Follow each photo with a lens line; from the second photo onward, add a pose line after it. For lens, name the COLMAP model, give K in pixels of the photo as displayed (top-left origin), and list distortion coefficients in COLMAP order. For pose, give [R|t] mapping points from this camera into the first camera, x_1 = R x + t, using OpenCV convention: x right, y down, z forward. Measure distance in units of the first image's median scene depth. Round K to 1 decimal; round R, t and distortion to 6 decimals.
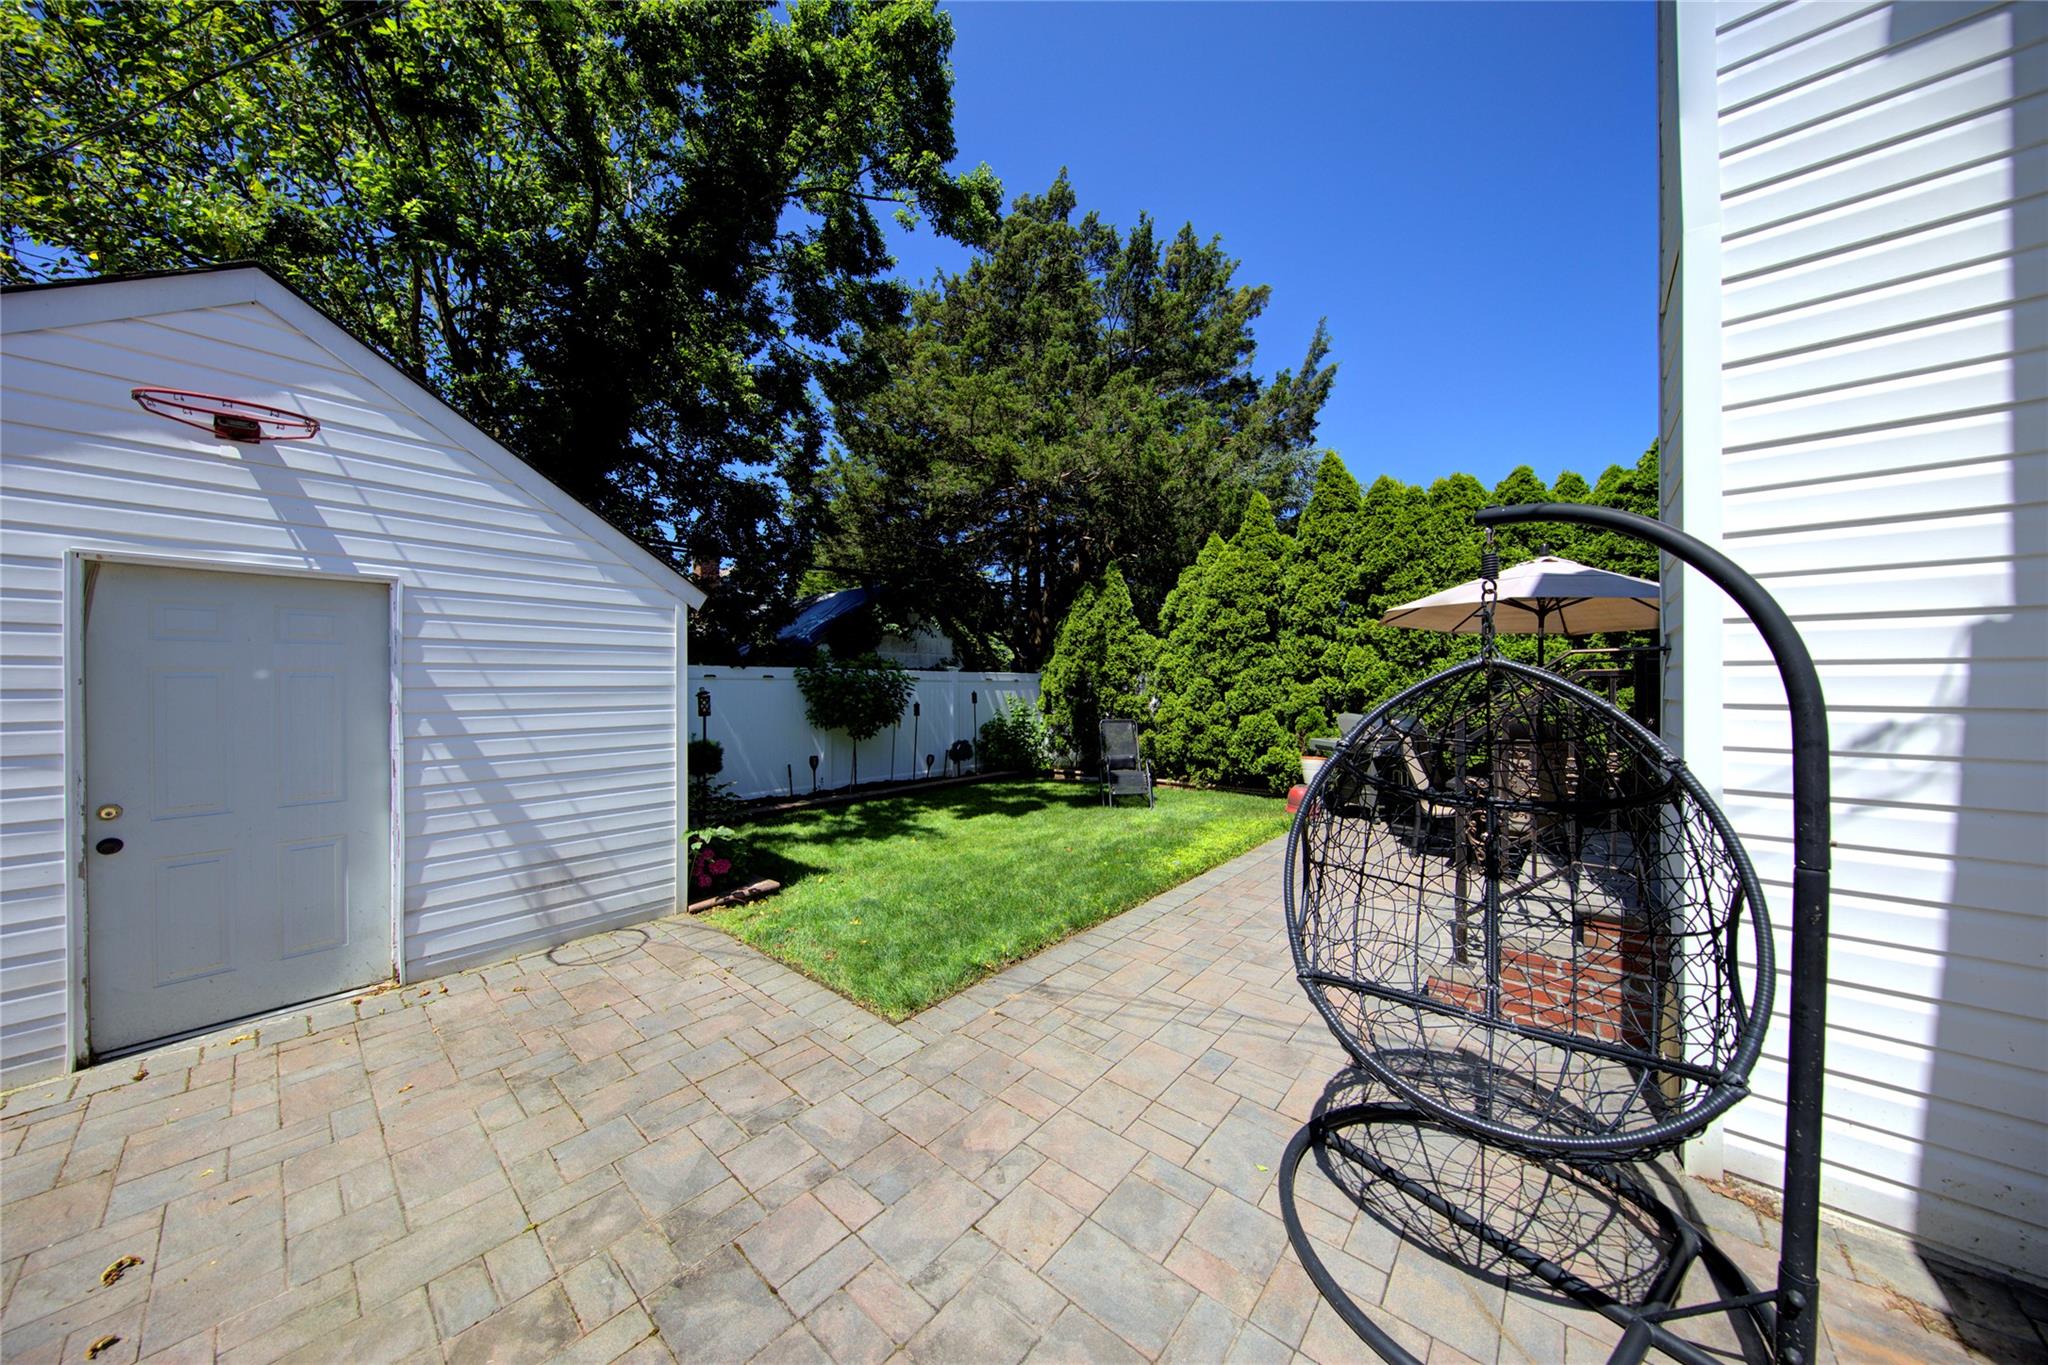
lens RADIAL K [[640.1, 0, 1022.5], [0, 640.1, 687.3], [0, 0, 1]] dist [-0.002309, -0.000465]
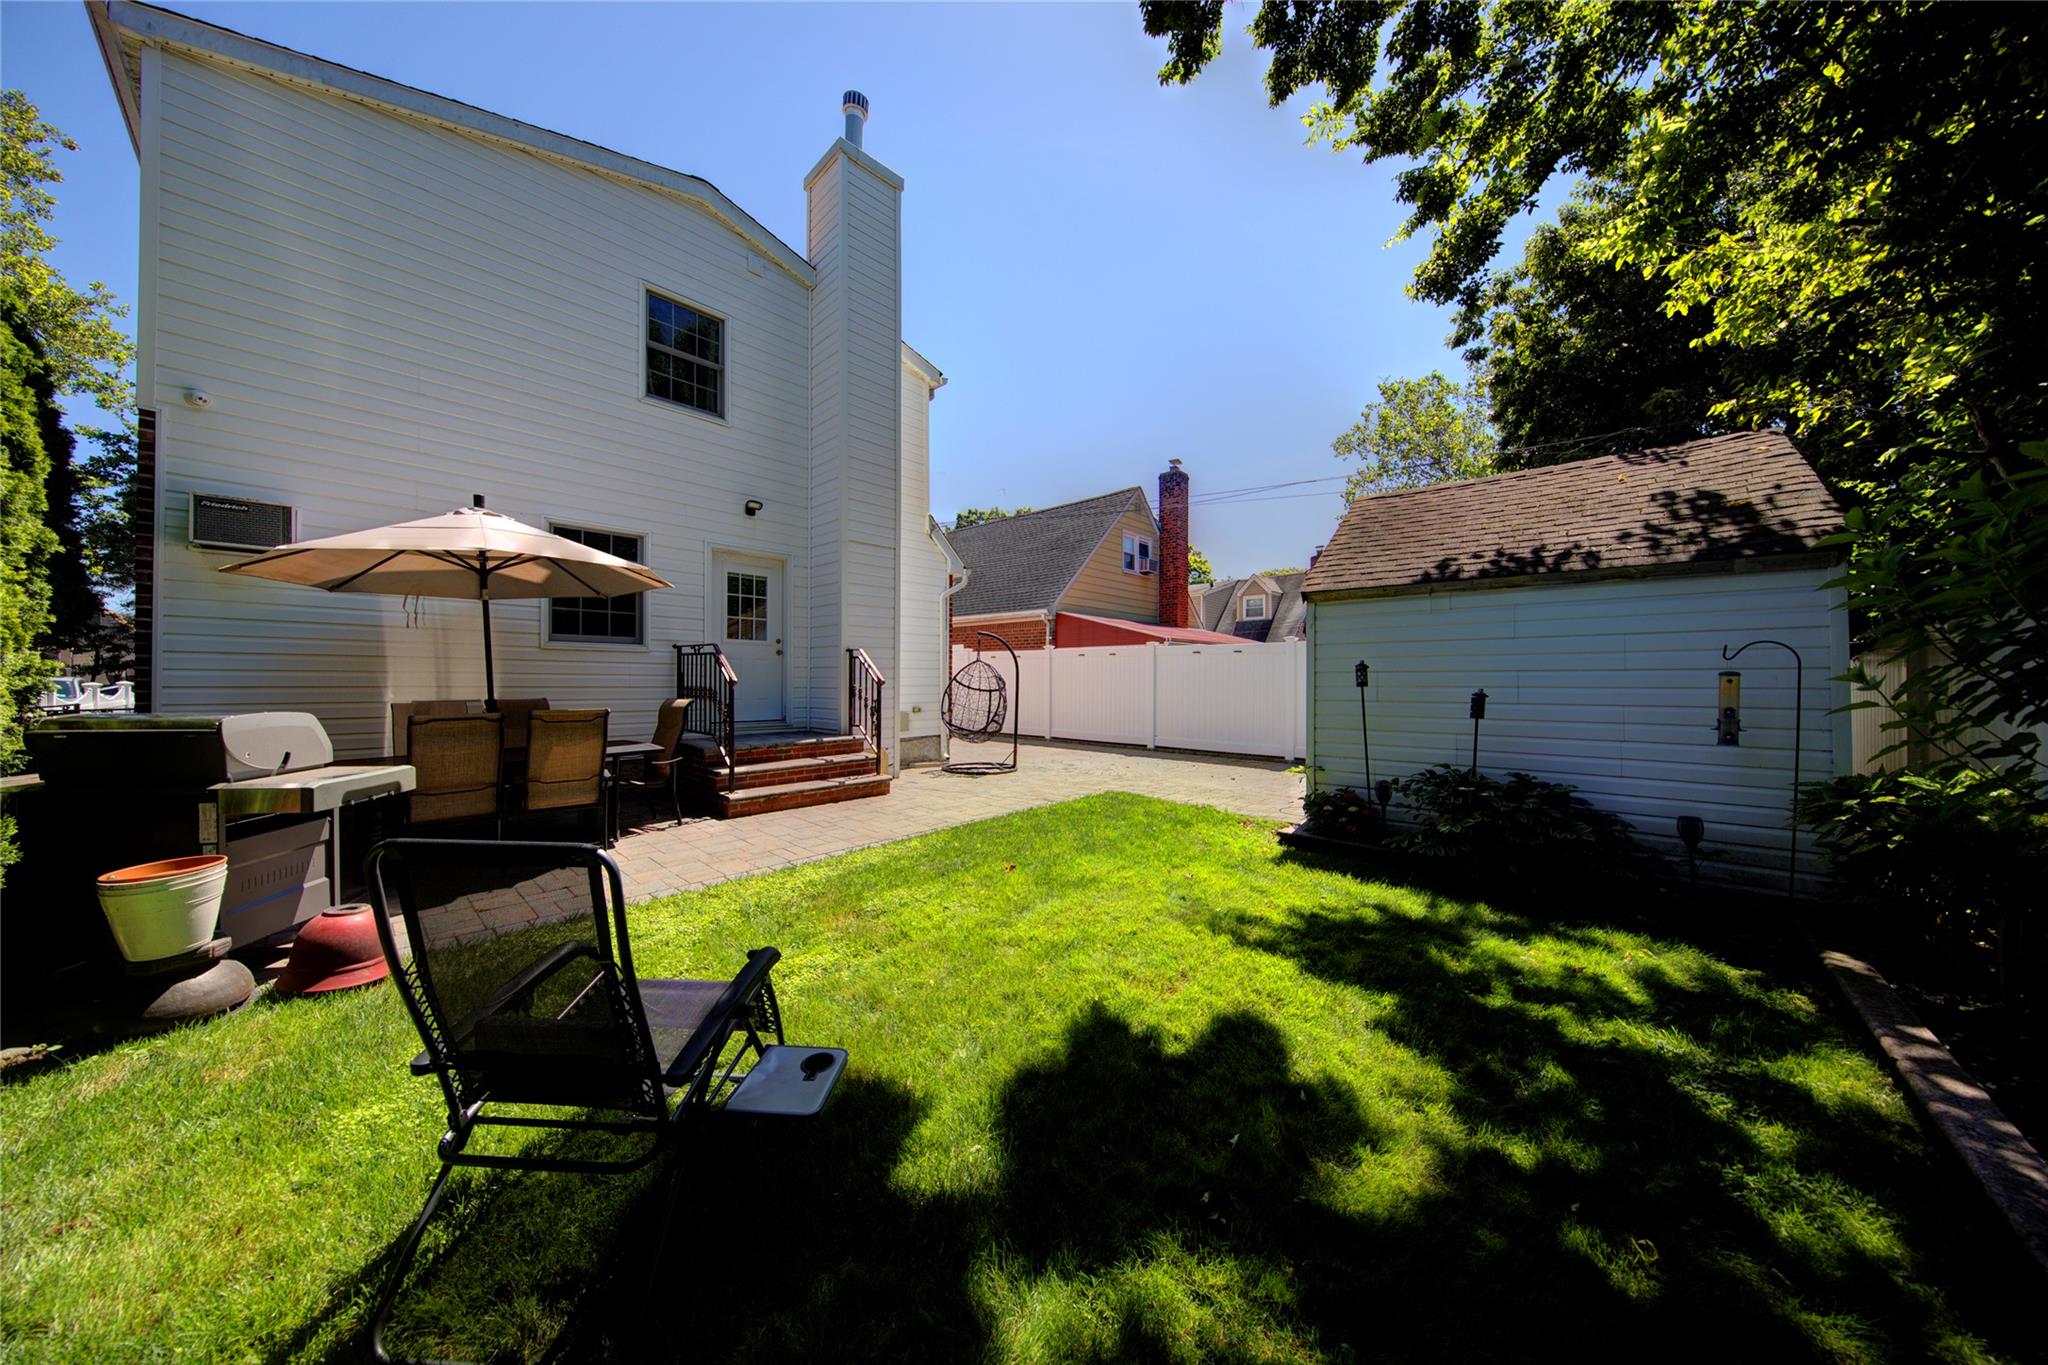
lens RADIAL K [[640.1, 0, 1022.5], [0, 640.1, 677.9], [0, 0, 1]] dist [-0.002309, -0.000465]
pose [[-0.999569, -0.003727, 0.029123, 0.020746], [-0.003470, 0.999955, 0.008871, 0.011270], [-0.029155, 0.008766, -0.999536, 1.110206]]
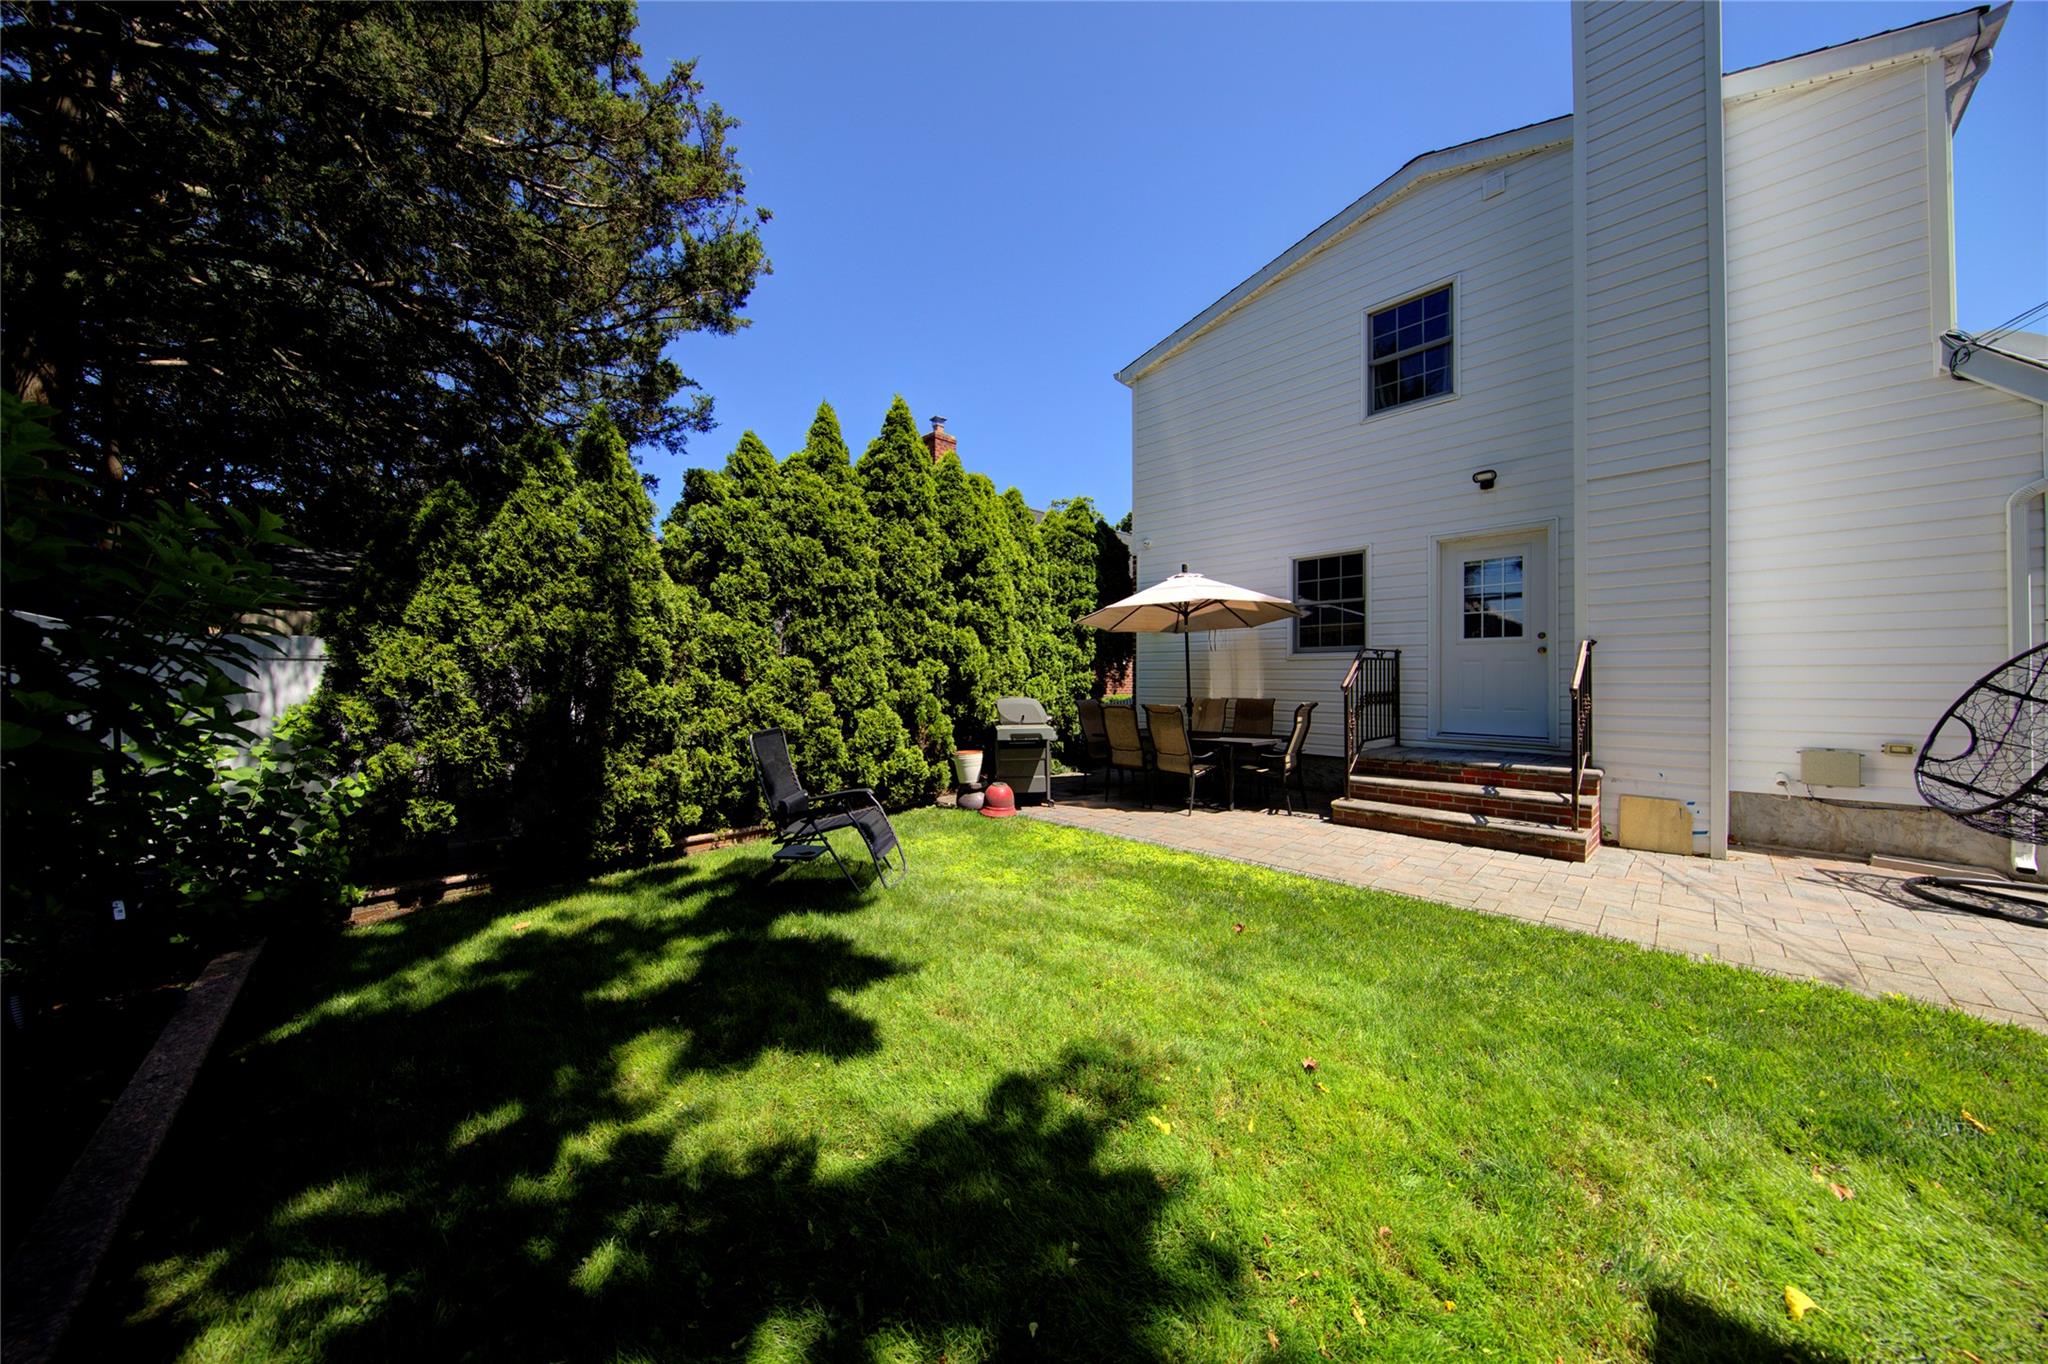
lens RADIAL K [[640.1, 0, 1029.4], [0, 640.1, 681.5], [0, 0, 1]] dist [-0.002309, -0.000465]
pose [[0.090075, -0.006778, 0.995912, -0.342349], [0.009583, 0.999936, 0.005939, 0.008973], [-0.995889, 0.009009, 0.090134, 0.721611]]
